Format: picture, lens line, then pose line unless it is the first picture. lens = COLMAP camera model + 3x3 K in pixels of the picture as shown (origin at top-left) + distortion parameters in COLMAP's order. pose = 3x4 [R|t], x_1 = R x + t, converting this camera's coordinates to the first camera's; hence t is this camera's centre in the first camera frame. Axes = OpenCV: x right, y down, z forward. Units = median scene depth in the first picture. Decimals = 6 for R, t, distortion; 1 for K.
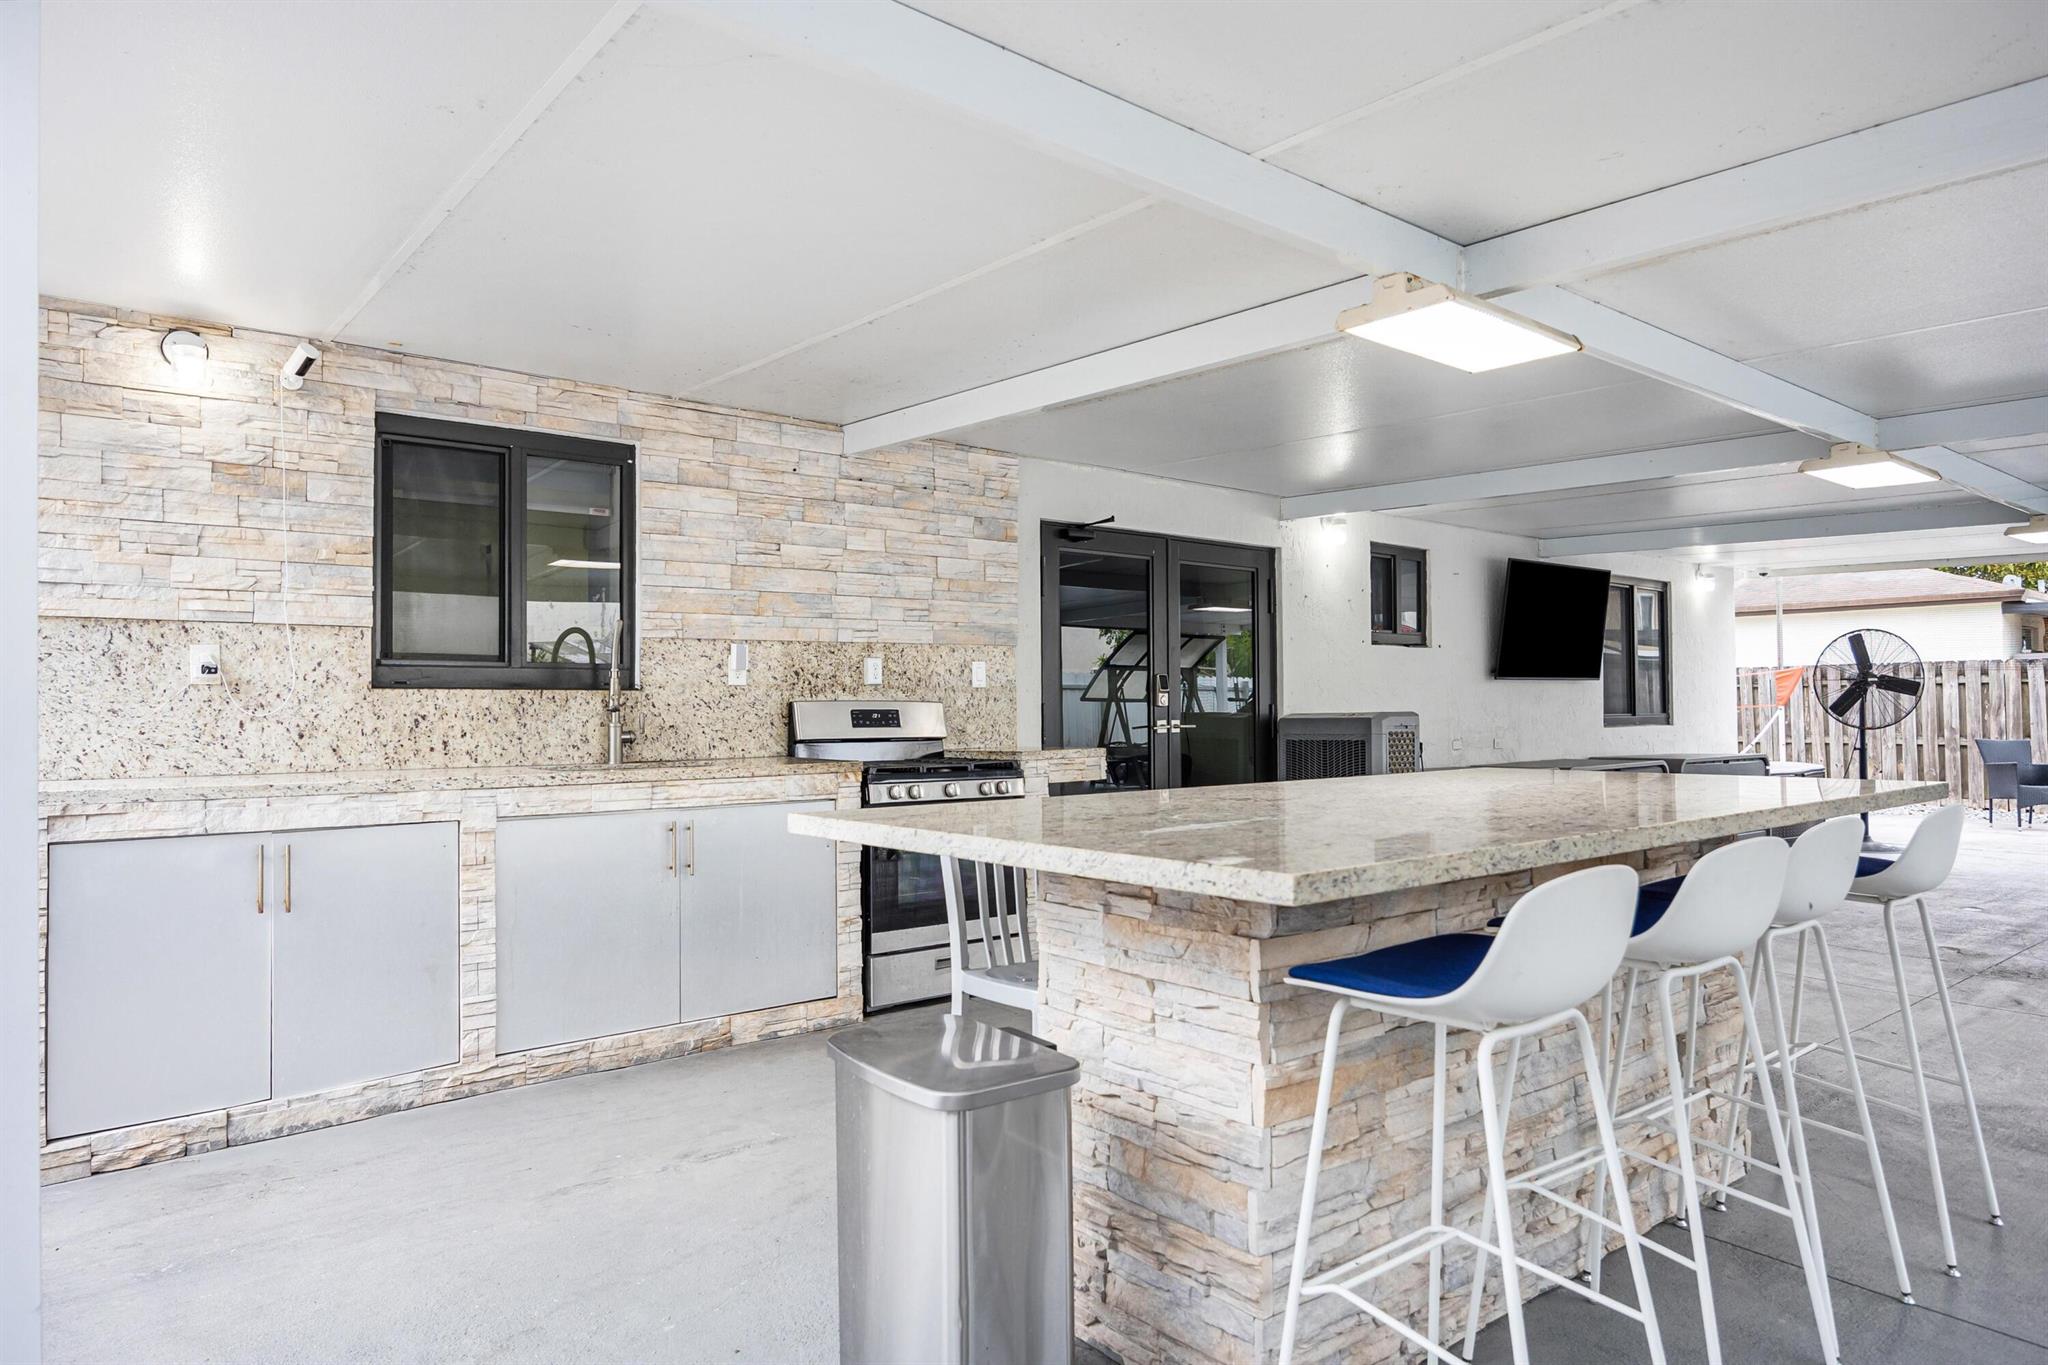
lens RADIAL K [[1296.4, 0, 1024.0], [0, 1296.4, 682.5], [0, 0, 1]] dist [0.000678, -0.000041]
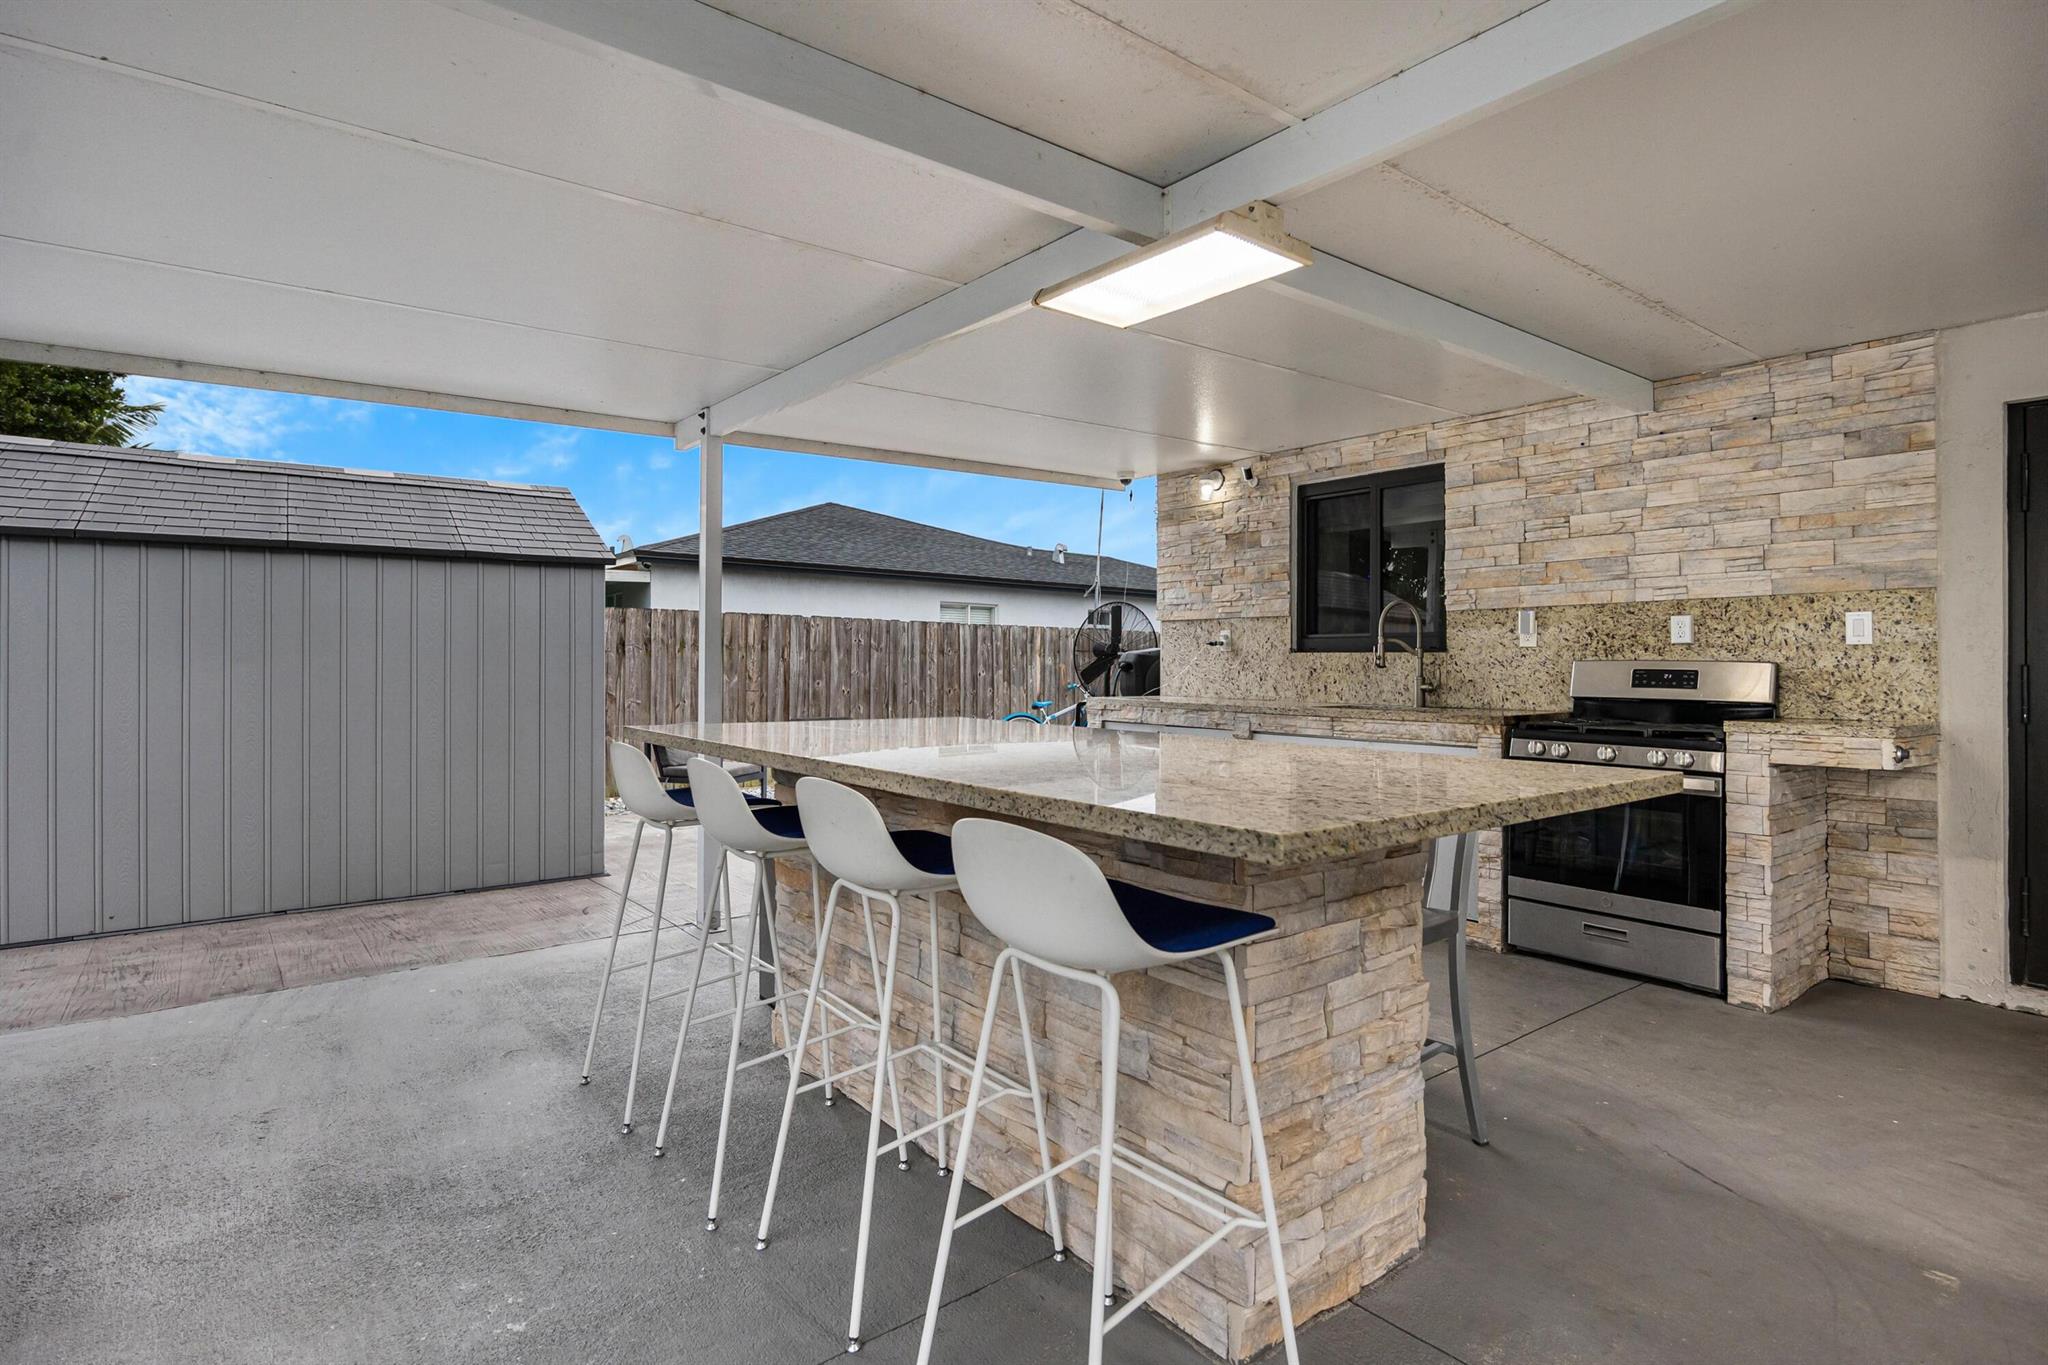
lens RADIAL K [[1056.8, 0, 1024.5], [0, 1056.8, 653.5], [0, 0, 1]] dist [-0.004145, -0.000594]
pose [[-0.040229, -0.003460, -0.999184, 0.708980], [0.014032, 0.999893, -0.004027, 0.005471], [0.999092, -0.014182, -0.040176, 0.573400]]
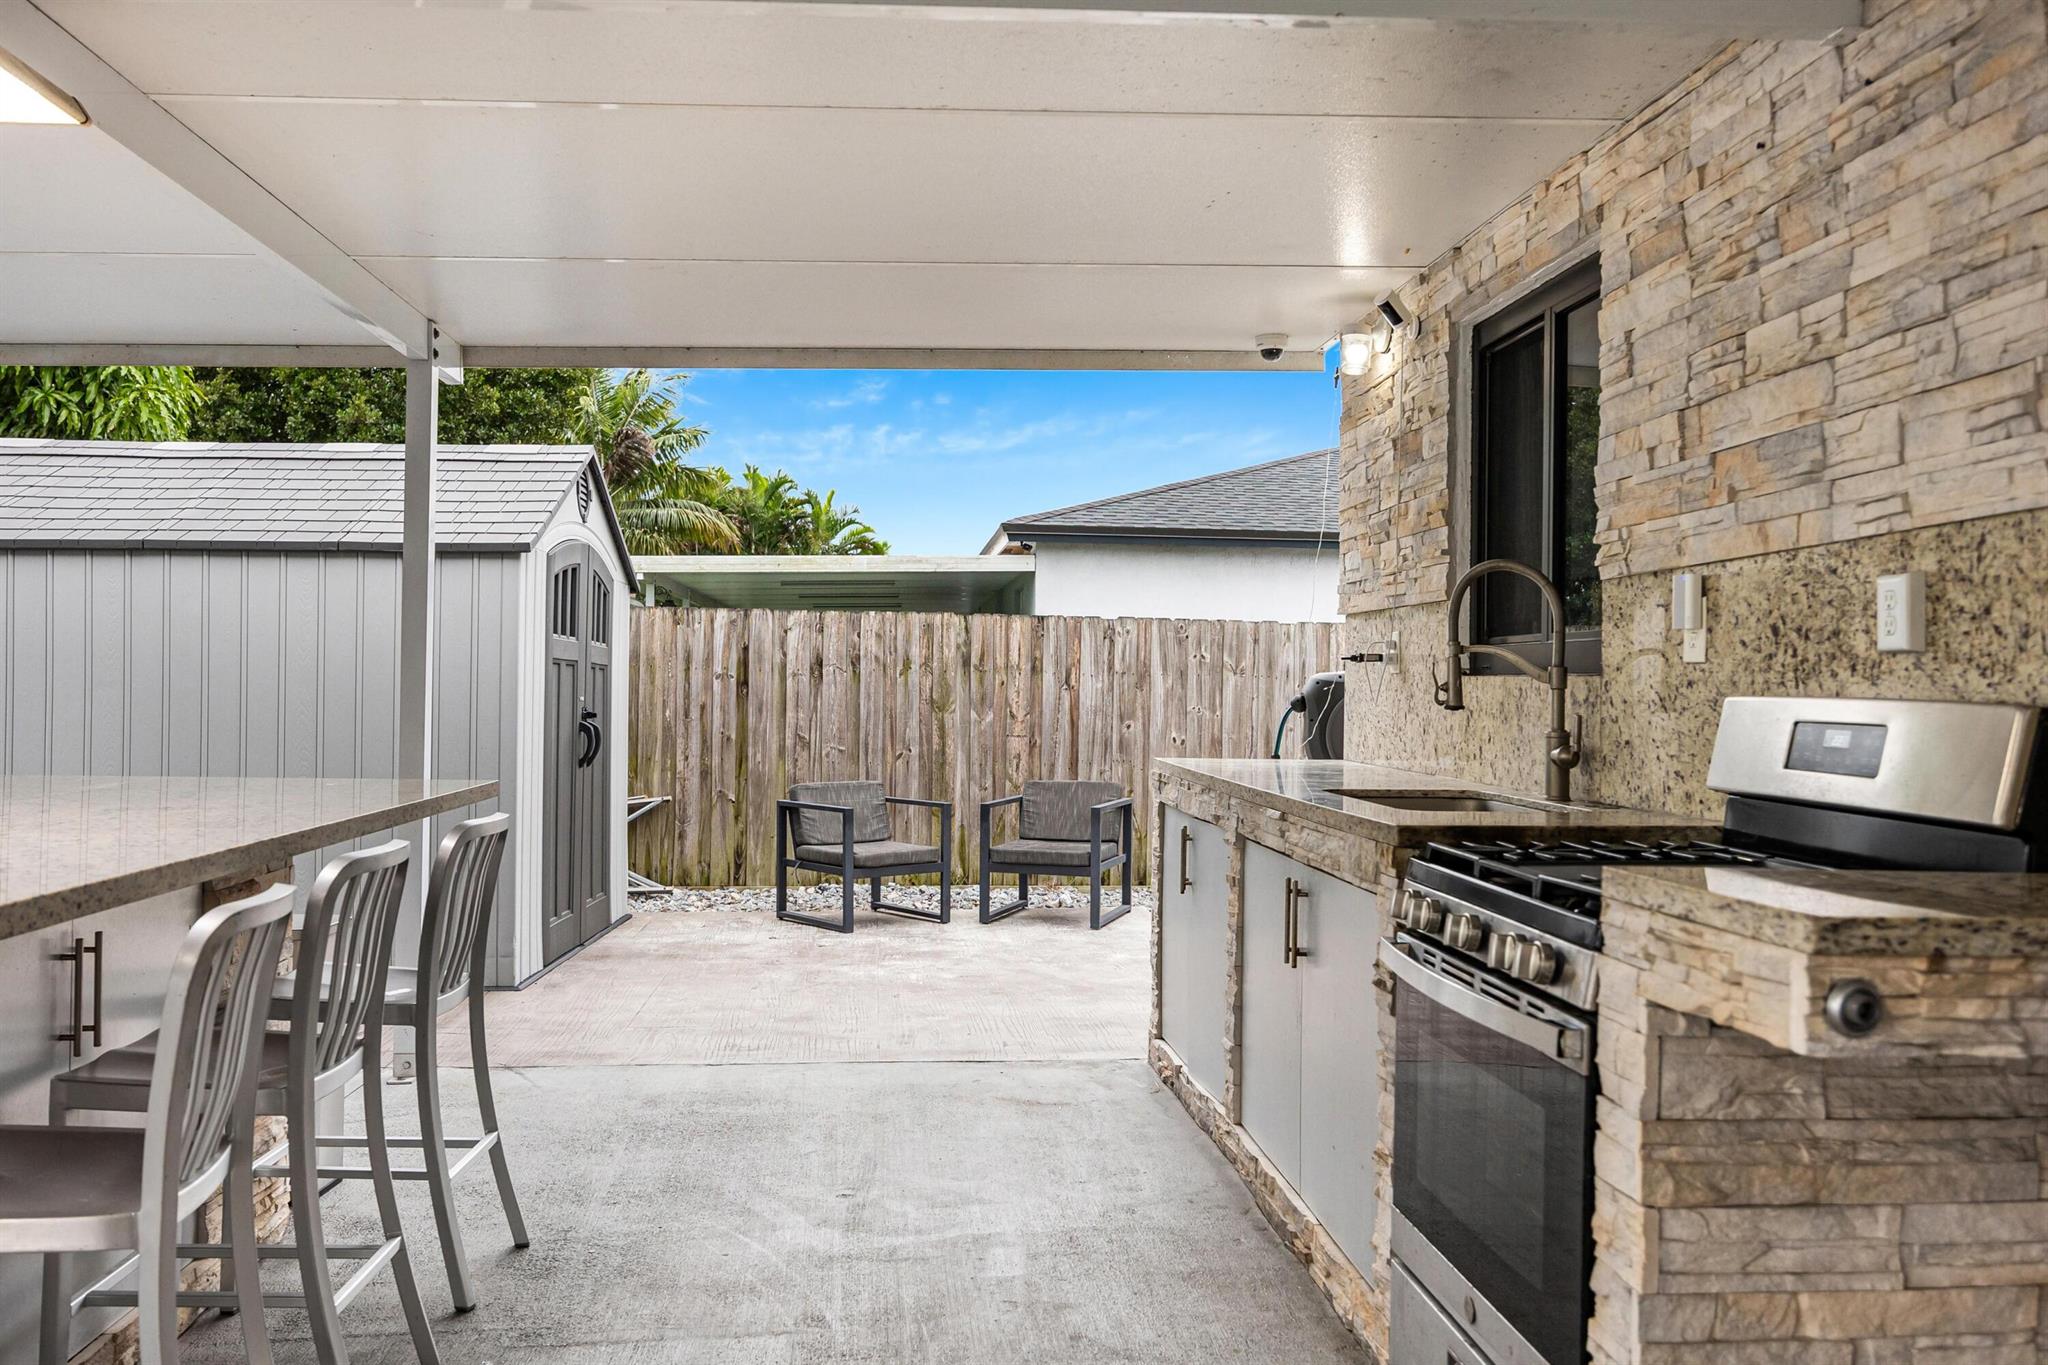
lens RADIAL K [[1670.5, 0, 972.6], [0, 1670.5, 680.5], [0, 0, 1]] dist [0.001778, -0.001703]
pose [[-0.600646, -0.002232, -0.799512, 0.406724], [0.008717, 0.999918, -0.009340, 0.011757], [0.799467, -0.012580, -0.600578, 1.118543]]
